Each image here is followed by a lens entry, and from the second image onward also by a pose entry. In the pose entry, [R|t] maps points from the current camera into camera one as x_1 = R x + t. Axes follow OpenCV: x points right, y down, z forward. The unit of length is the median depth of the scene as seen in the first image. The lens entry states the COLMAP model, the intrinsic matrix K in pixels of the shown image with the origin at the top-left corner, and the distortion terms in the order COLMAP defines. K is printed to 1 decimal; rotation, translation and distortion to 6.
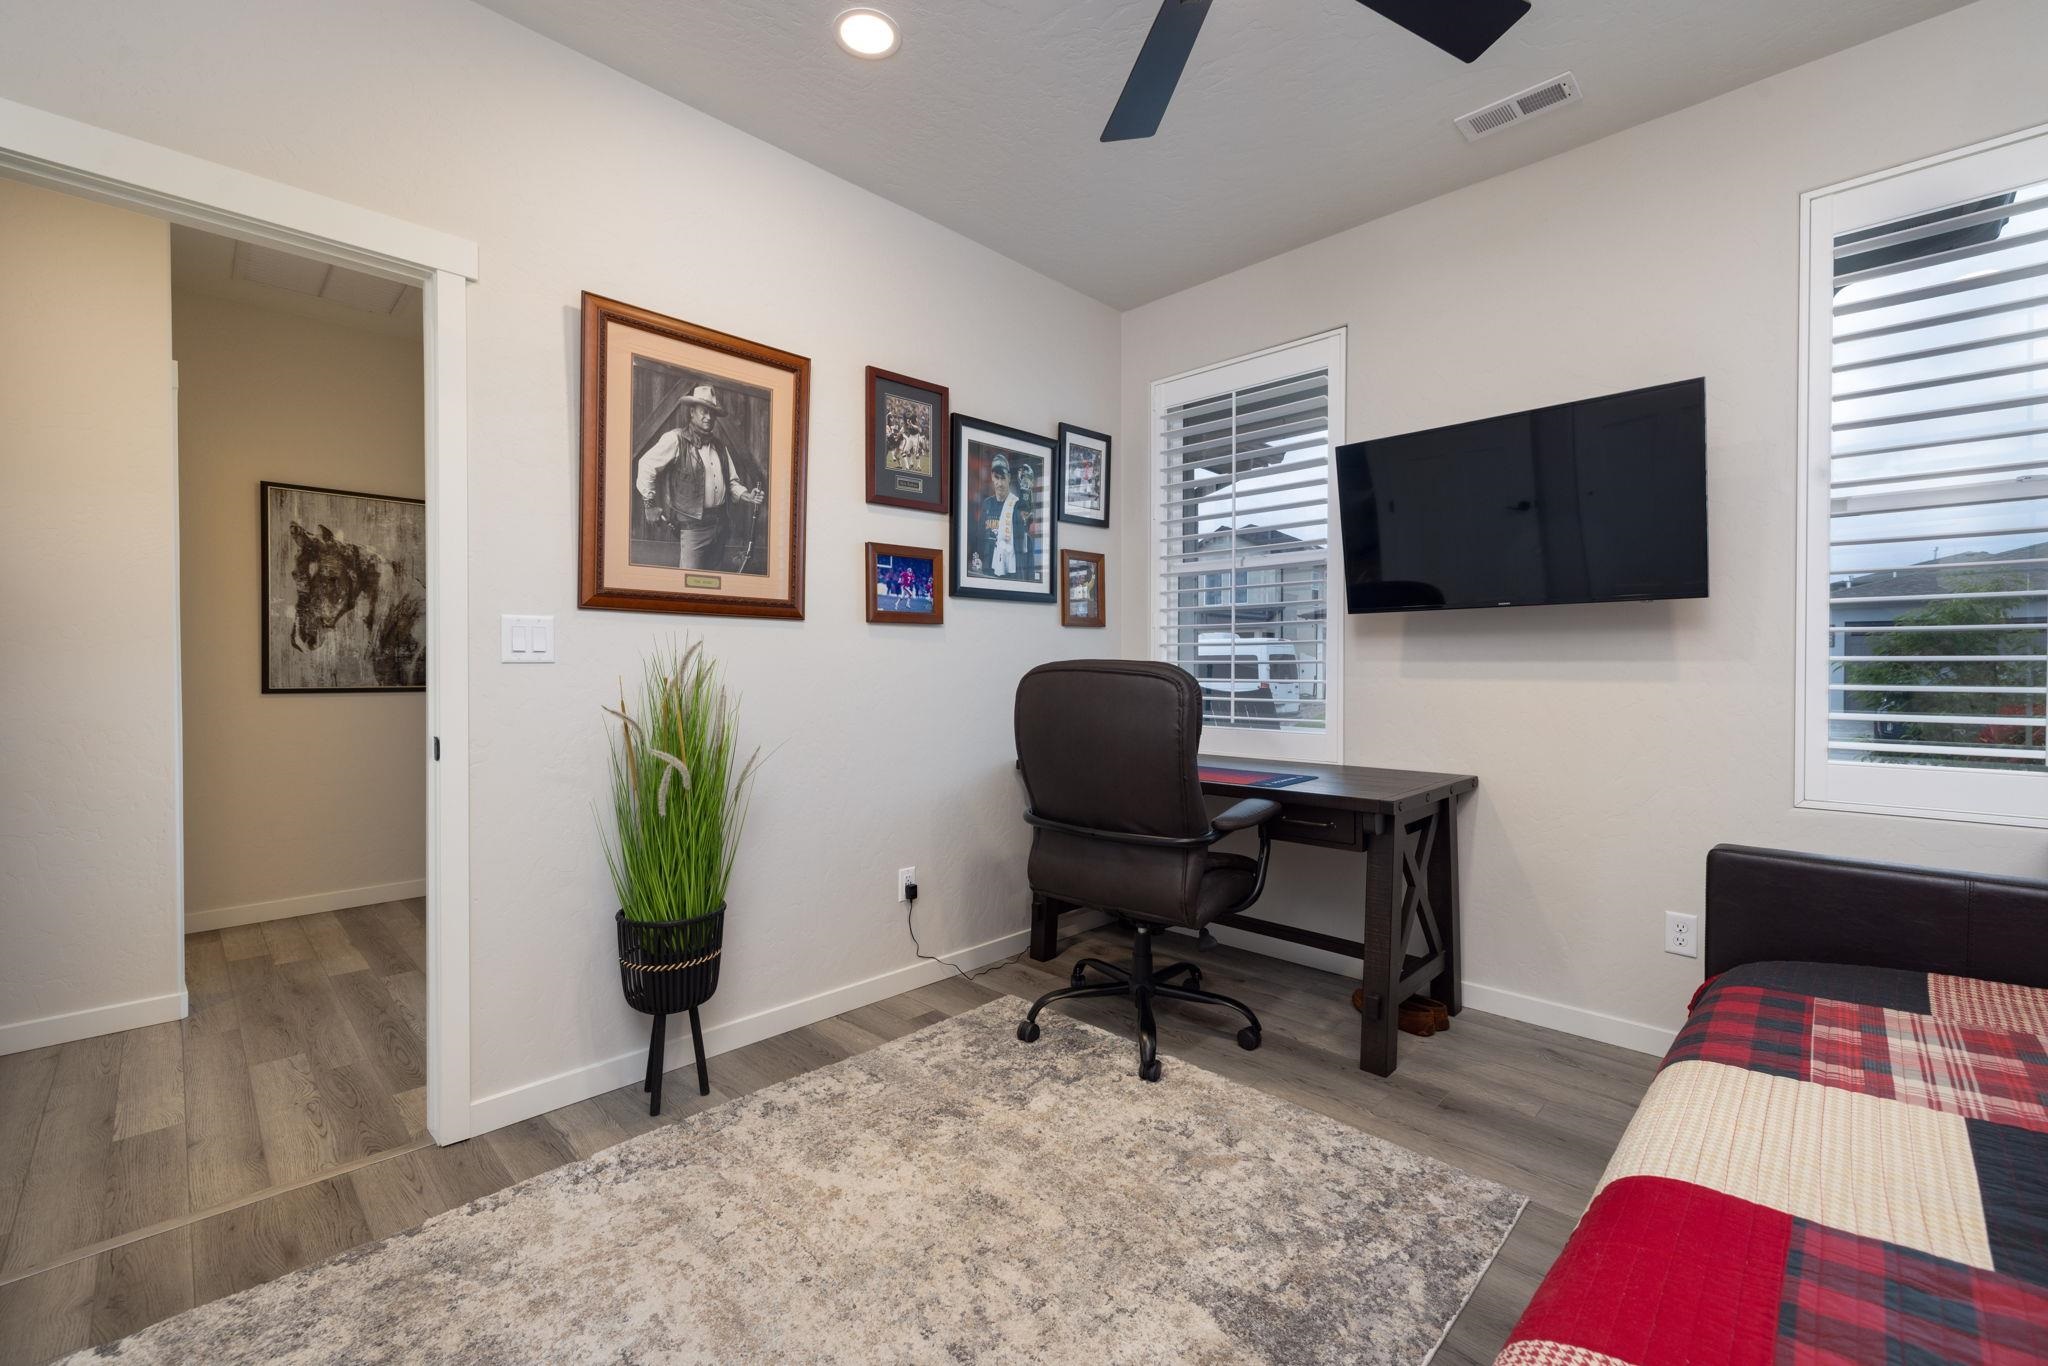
lens RADIAL K [[851.8, 0, 1027.8], [0, 851.8, 677.0], [0, 0, 1]] dist [0.000226, 0.000281]
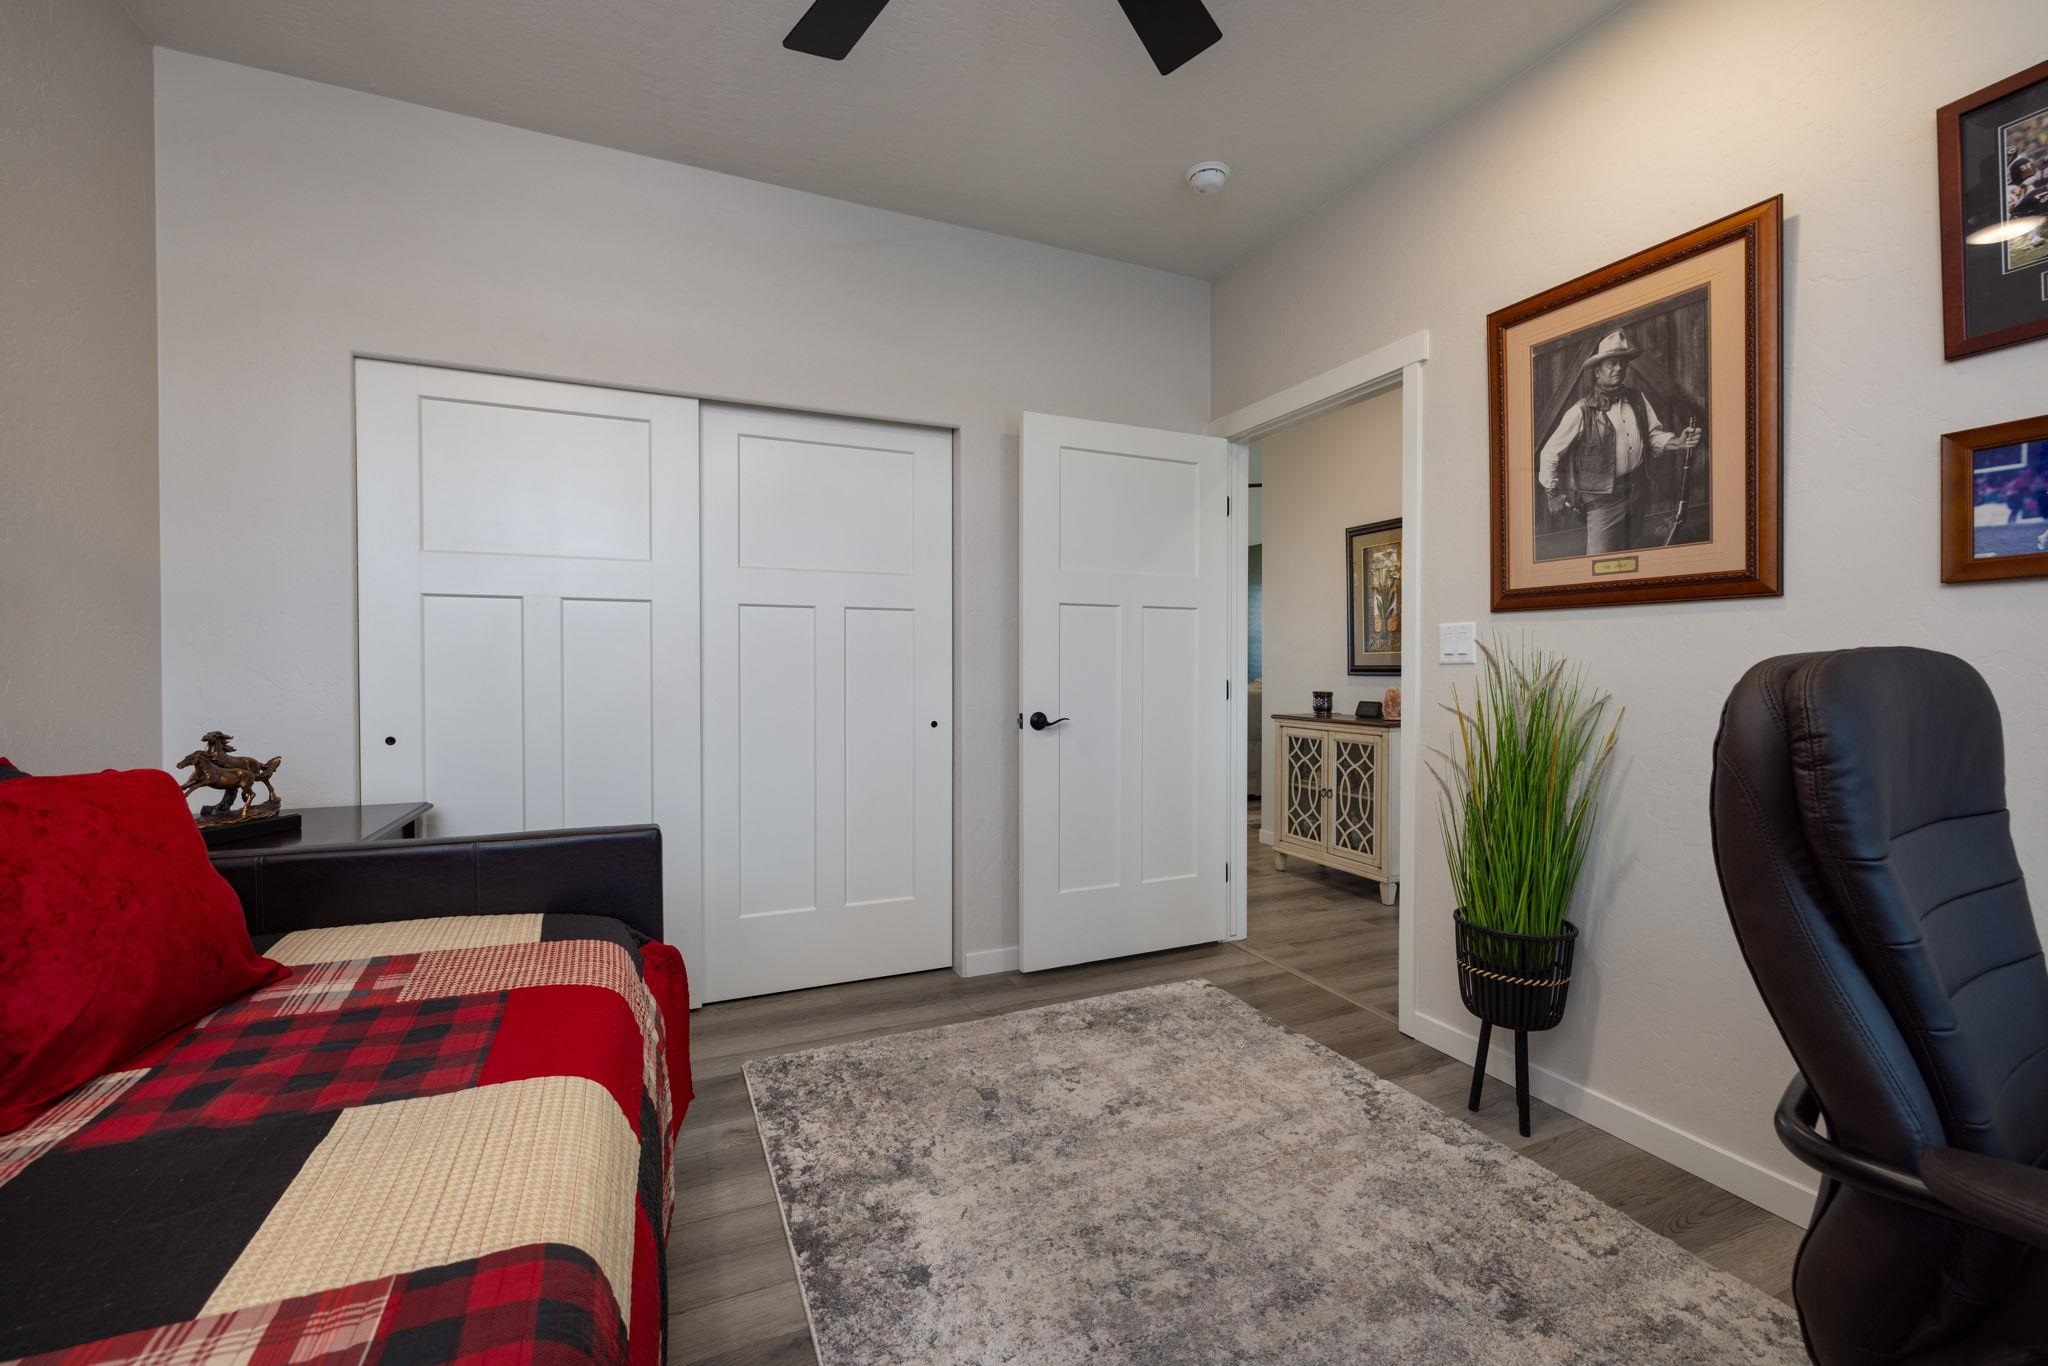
lens RADIAL K [[851.8, 0, 1027.8], [0, 851.8, 677.0], [0, 0, 1]] dist [0.000226, 0.000281]
pose [[-0.367094, 0.009329, -0.930137, 0.634846], [-0.011796, 0.999823, 0.014683, -0.008122], [0.930109, 0.016362, -0.366919, 0.797611]]
